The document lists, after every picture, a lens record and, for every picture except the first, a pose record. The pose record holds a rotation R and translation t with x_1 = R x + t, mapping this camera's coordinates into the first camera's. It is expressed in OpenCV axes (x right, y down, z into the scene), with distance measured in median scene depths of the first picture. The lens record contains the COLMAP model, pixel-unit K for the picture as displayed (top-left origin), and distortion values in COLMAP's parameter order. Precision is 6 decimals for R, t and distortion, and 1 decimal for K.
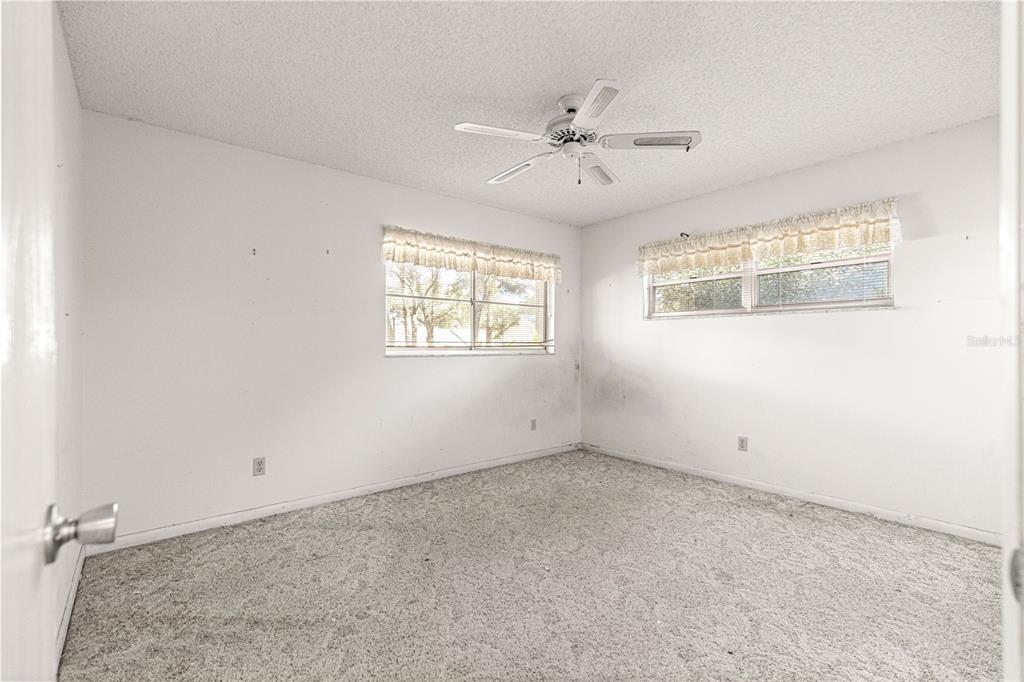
lens RADIAL K [[462.5, 0, 512.6], [0, 462.5, 343.4], [0, 0, 1]] dist [0.009852, 0.000179]
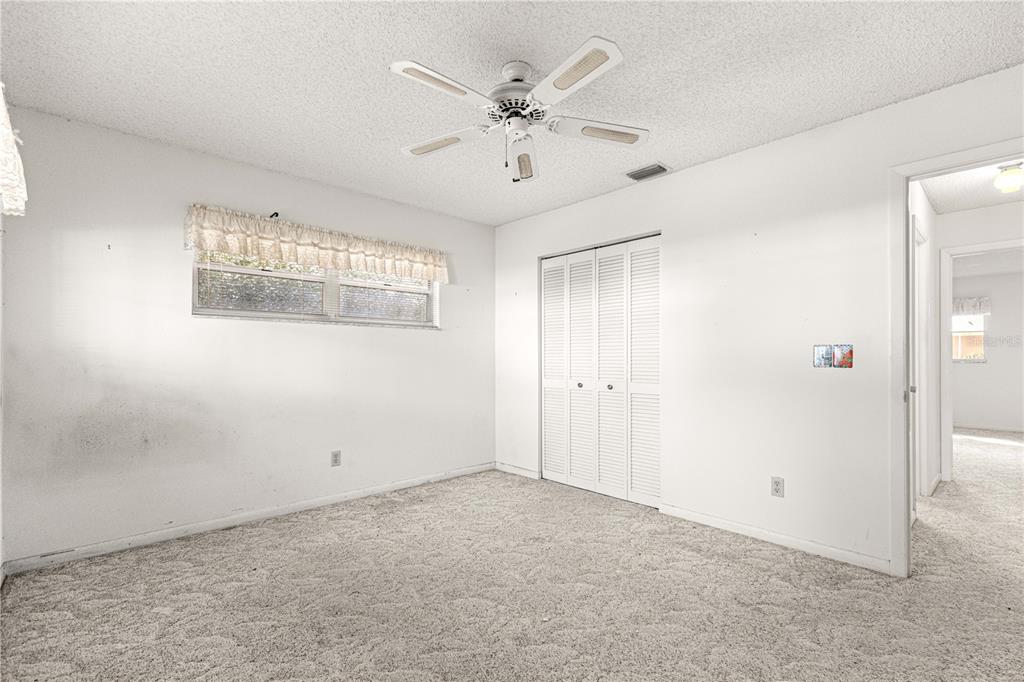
lens RADIAL K [[462.5, 0, 512.6], [0, 462.5, 343.4], [0, 0, 1]] dist [0.009852, 0.000179]
pose [[-0.063528, 0.032602, 0.997447, -0.520243], [-0.003090, 0.999455, -0.032864, 0.011992], [-0.997975, -0.005170, -0.063392, 0.752614]]
